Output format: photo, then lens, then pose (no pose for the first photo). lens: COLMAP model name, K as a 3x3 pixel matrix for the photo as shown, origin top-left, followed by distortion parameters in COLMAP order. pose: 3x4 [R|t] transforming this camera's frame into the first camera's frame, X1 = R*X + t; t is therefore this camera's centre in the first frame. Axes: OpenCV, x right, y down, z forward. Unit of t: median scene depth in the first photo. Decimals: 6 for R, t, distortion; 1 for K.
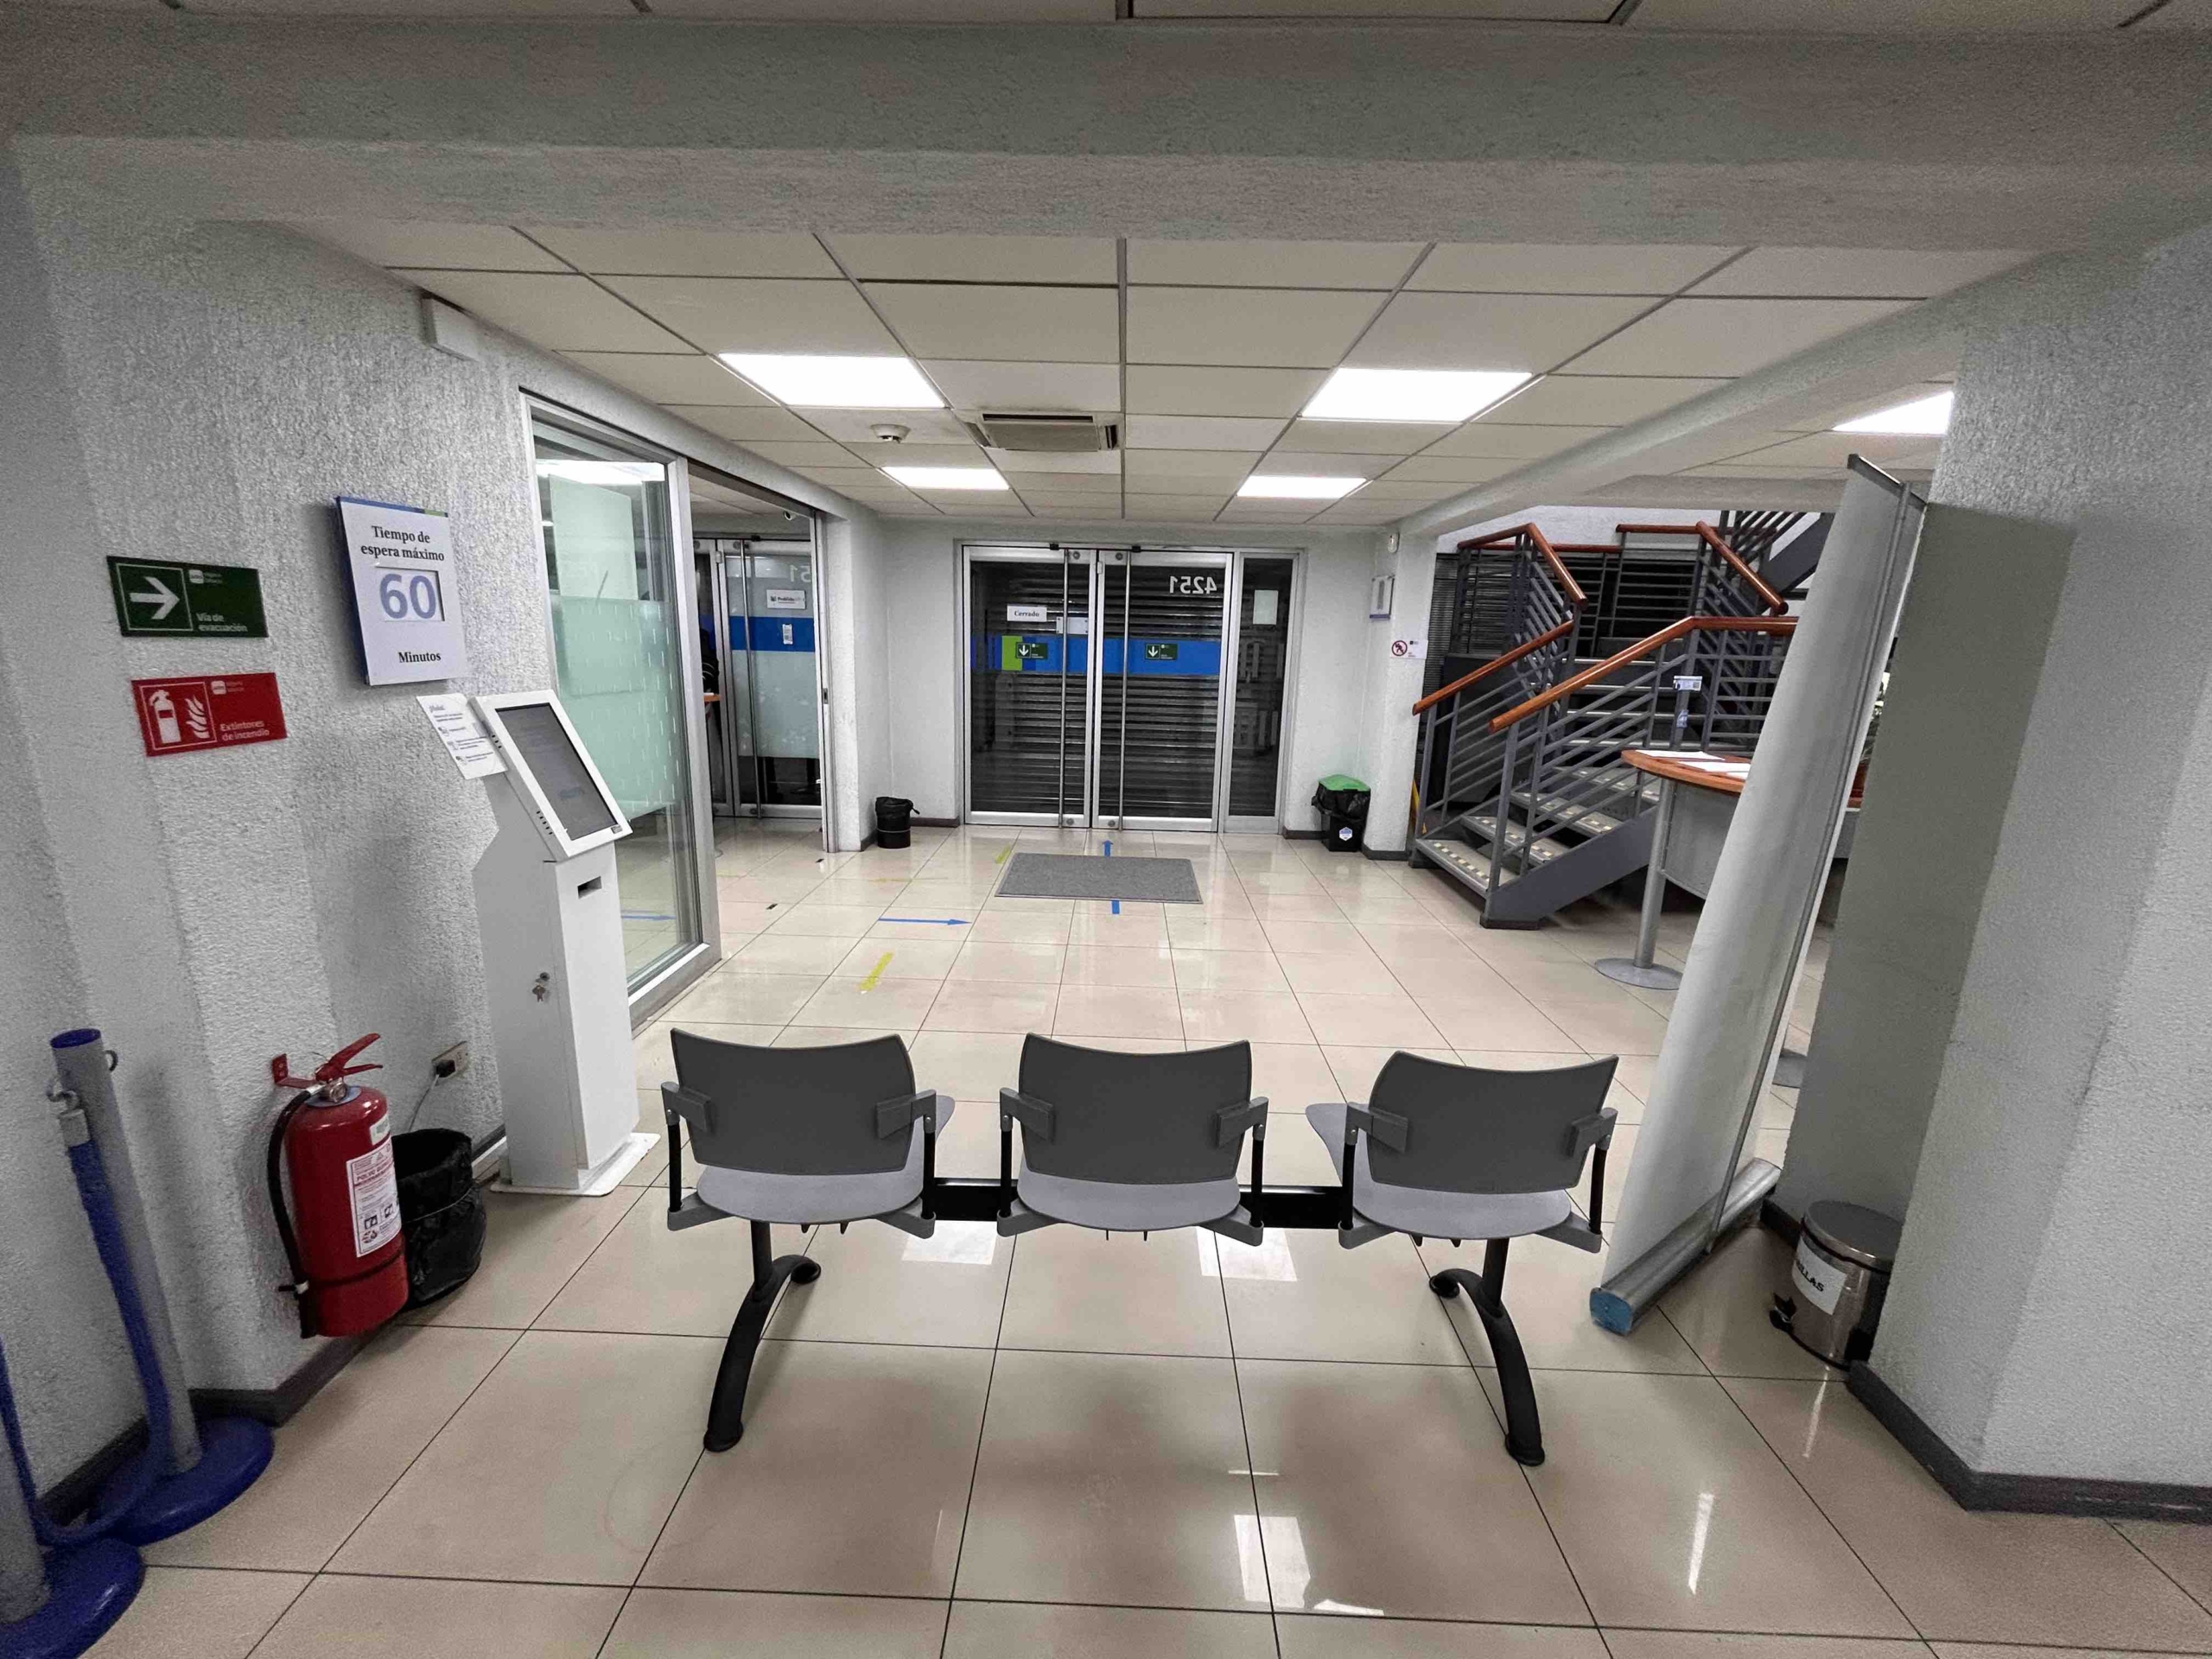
lens RADIAL K [[886.2, 0, 1100.3], [0, 886.2, 825.9], [0, 0, 1]] dist [0.001073, 0.000167]
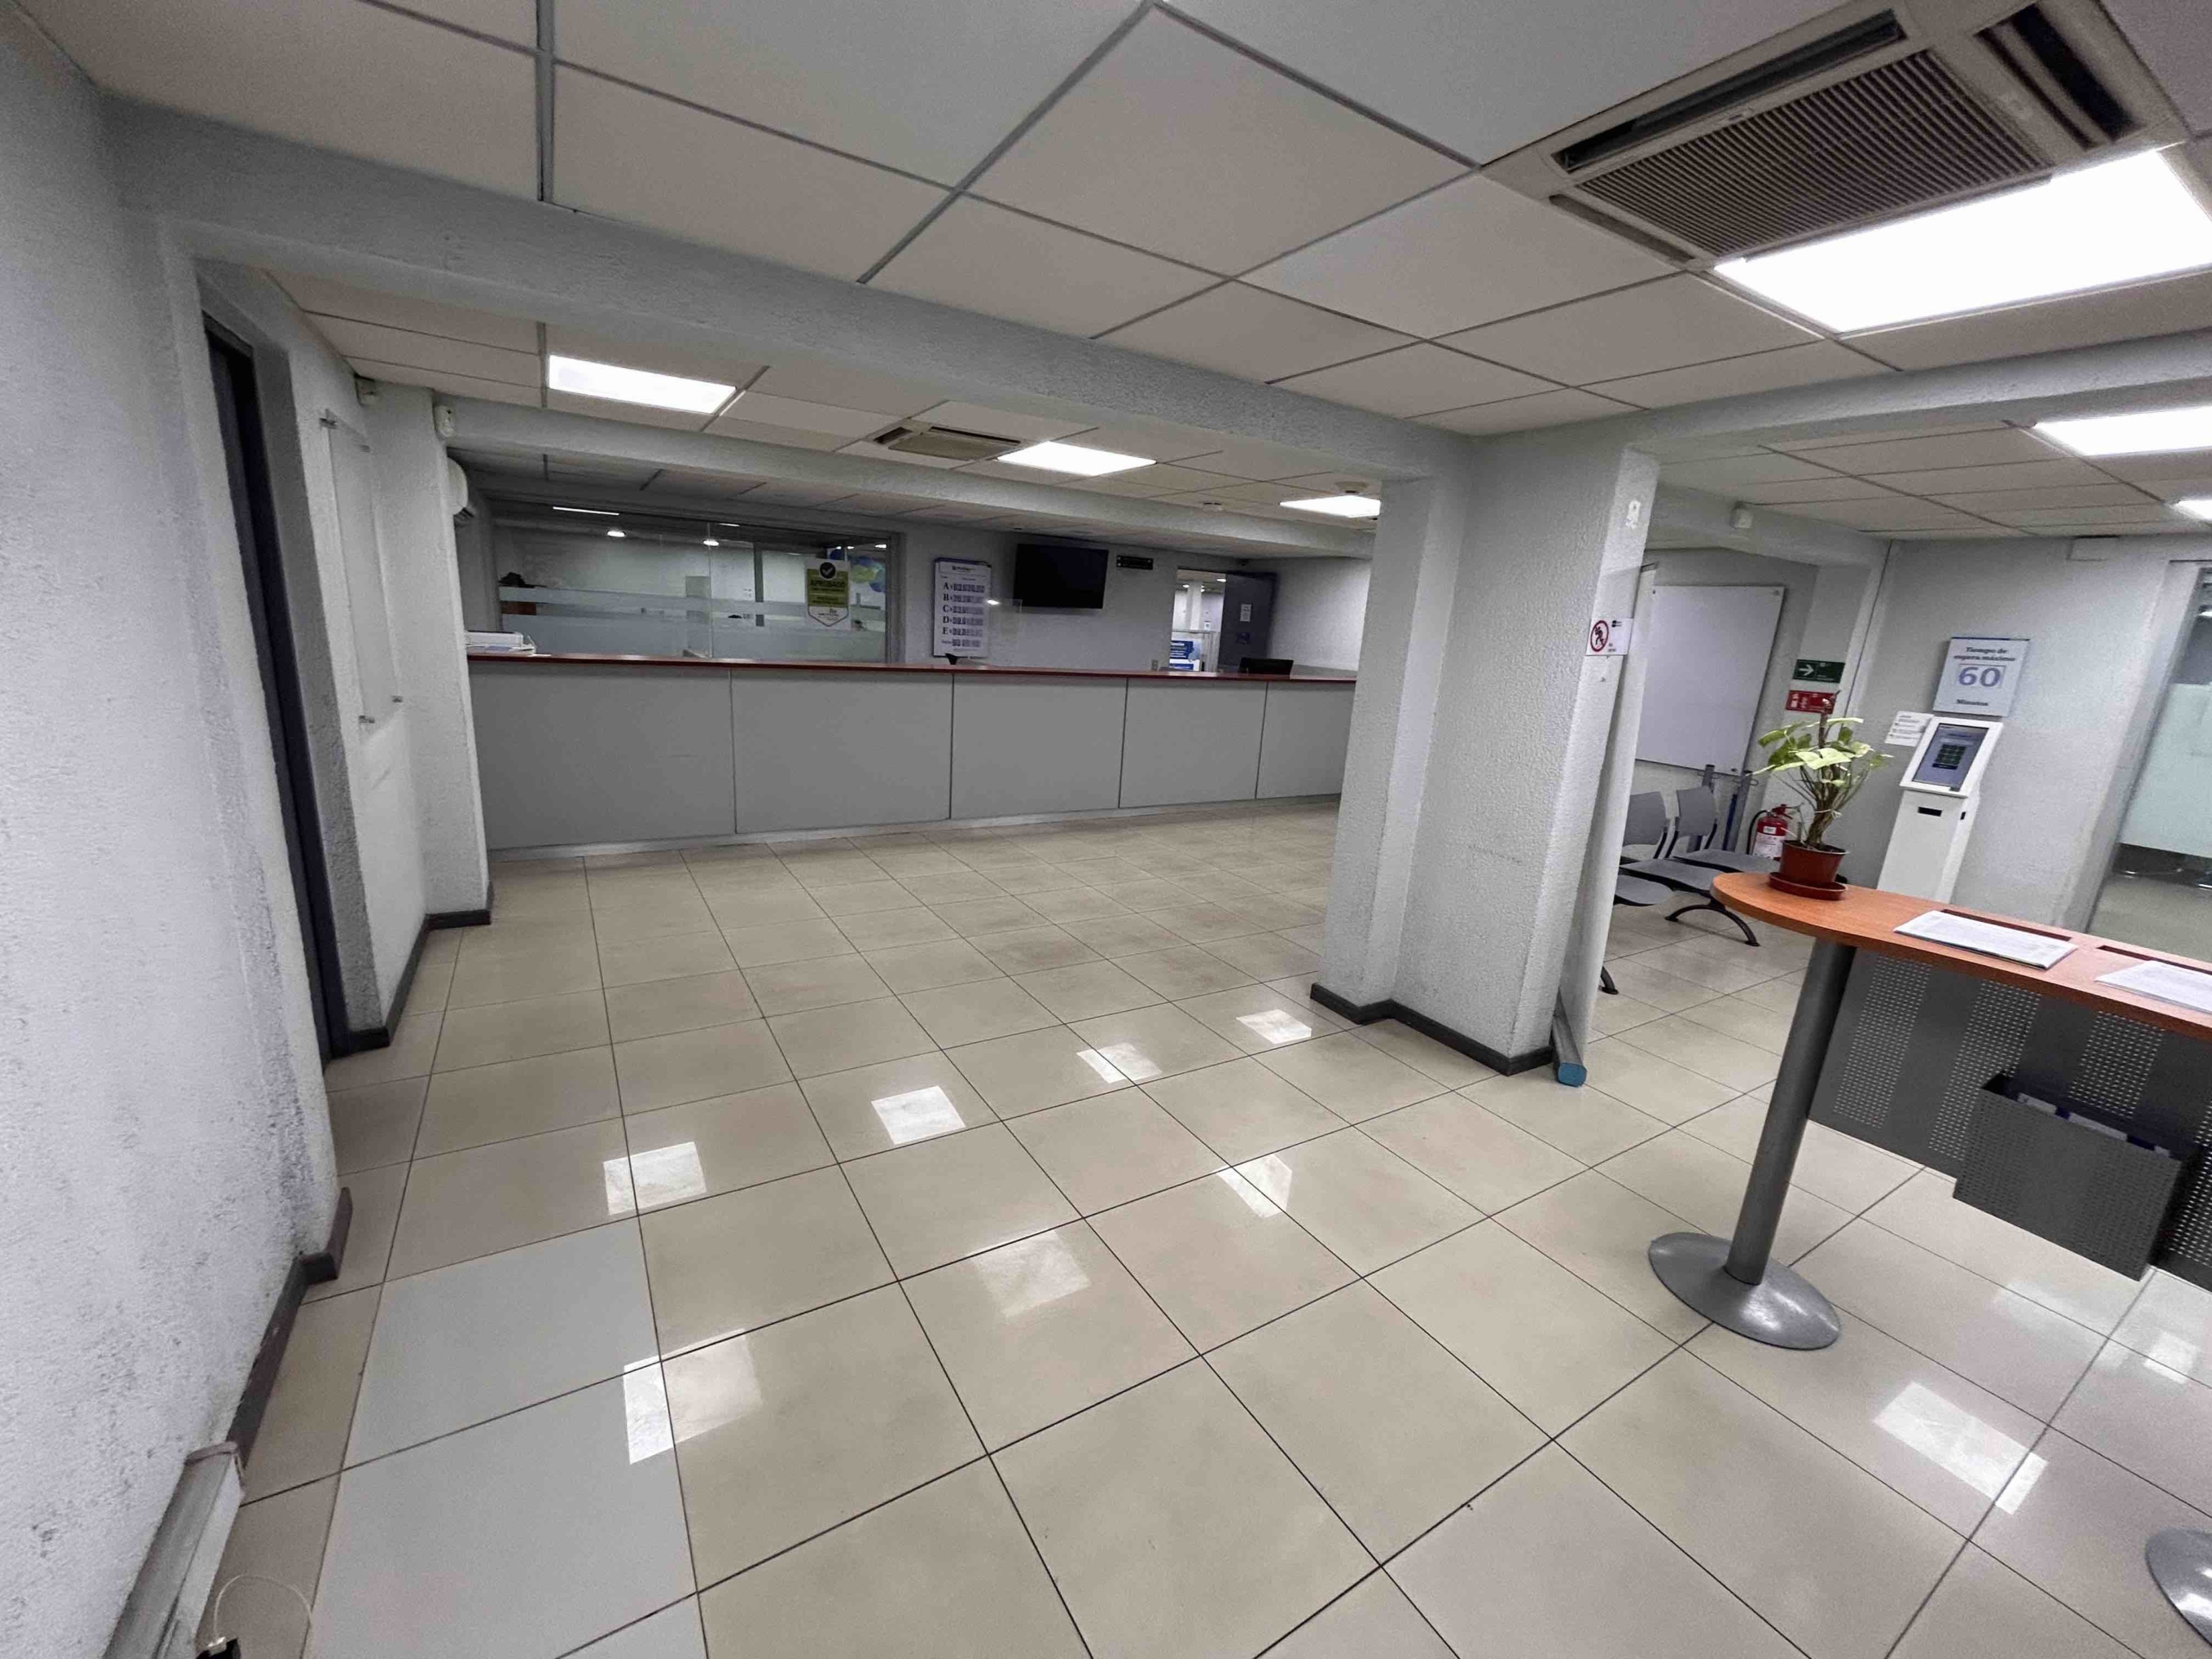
lens RADIAL K [[886.2, 0, 1111.7], [0, 886.2, 826.4], [0, 0, 1]] dist [0.001073, 0.000167]
pose [[-0.837860, 0.047202, -0.543840, 0.761523], [-0.198061, 0.902080, 0.383436, -0.111946], [0.508687, 0.428979, -0.746468, 0.562500]]
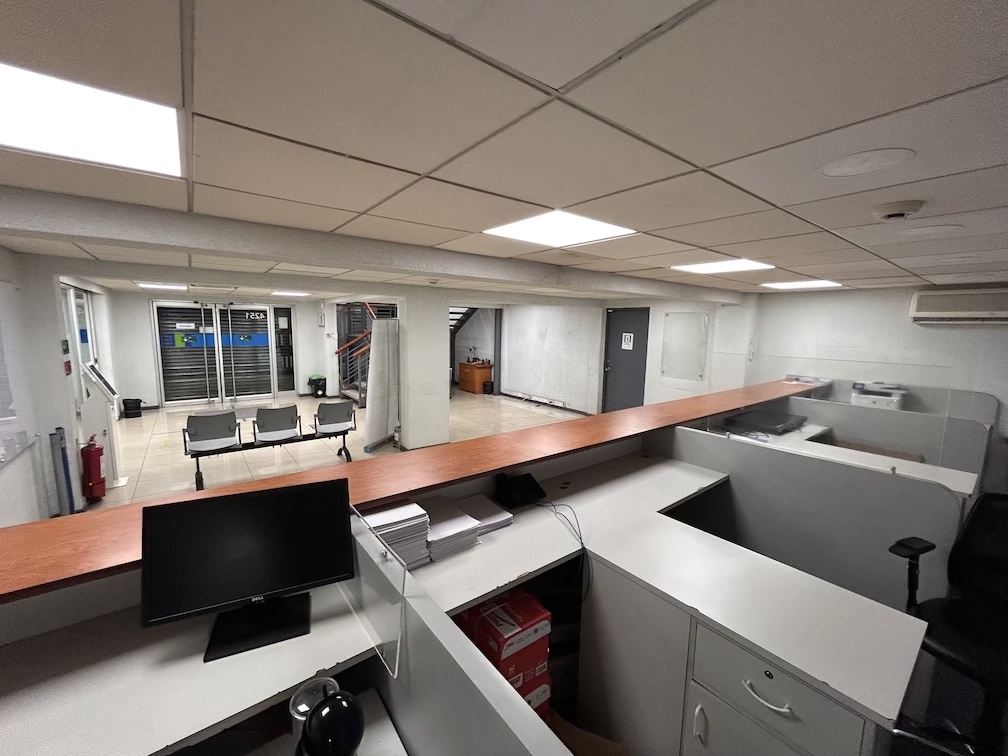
lens RADIAL K [[403.9, 0, 500.6], [0, 403.9, 380.3], [0, 0, 1]] dist [0.001073, 0.000167]
pose [[0.776271, -0.097901, 0.622751, -0.123945], [0.135335, 0.990715, -0.012950, 0.073715], [-0.615701, 0.094333, 0.782313, -0.559331]]
